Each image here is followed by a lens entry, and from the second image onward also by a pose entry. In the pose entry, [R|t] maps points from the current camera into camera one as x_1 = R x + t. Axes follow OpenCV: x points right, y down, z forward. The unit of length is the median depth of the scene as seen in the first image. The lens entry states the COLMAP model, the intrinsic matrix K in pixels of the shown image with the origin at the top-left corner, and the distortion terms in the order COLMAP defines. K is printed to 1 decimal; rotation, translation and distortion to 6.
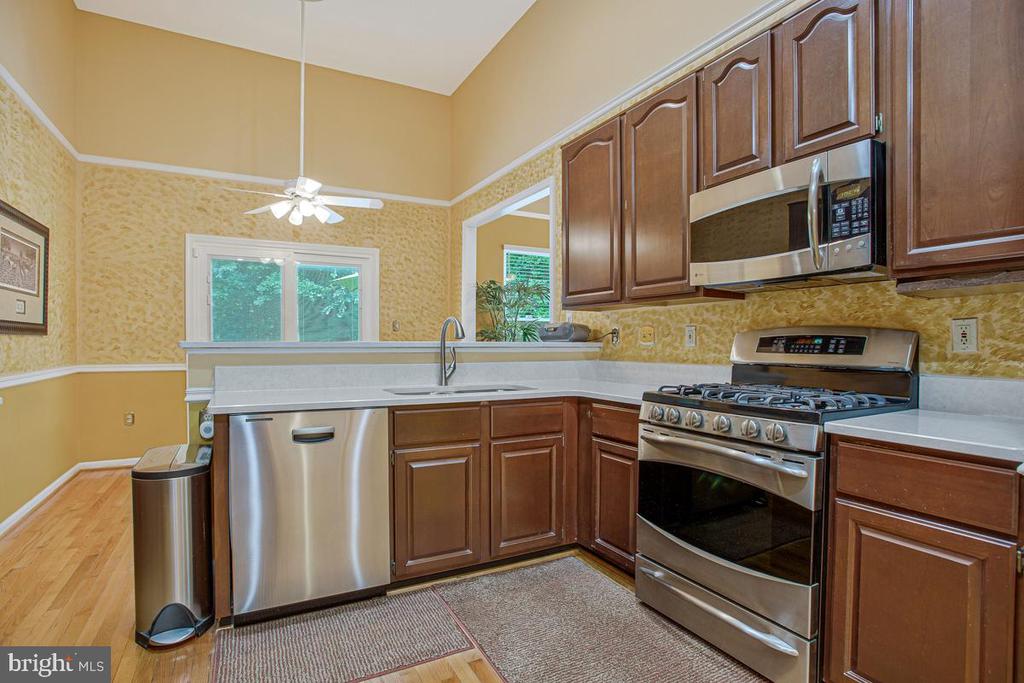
lens RADIAL K [[506.2, 0, 515.7], [0, 506.2, 359.7], [0, 0, 1]] dist [-0.038479, 0.007401]
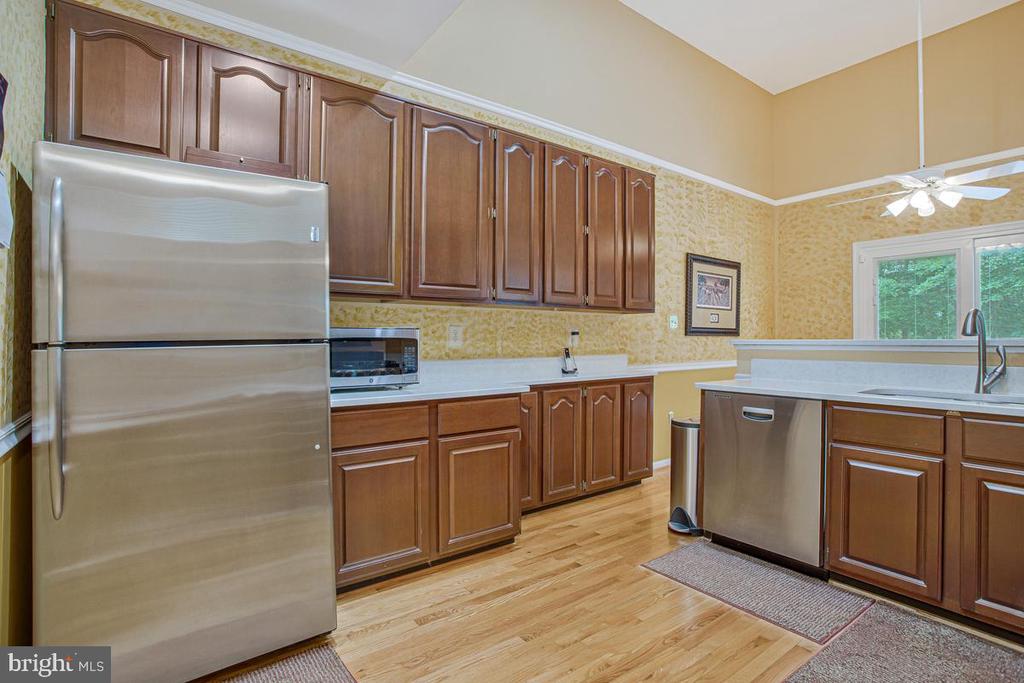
lens RADIAL K [[506.2, 0, 506.1], [0, 506.2, 339.6], [0, 0, 1]] dist [-0.038479, 0.007401]
pose [[0.134922, -0.005750, -0.990840, 0.355036], [-0.033457, 0.999387, -0.010355, -0.000612], [0.990291, 0.034547, 0.134647, 0.096137]]
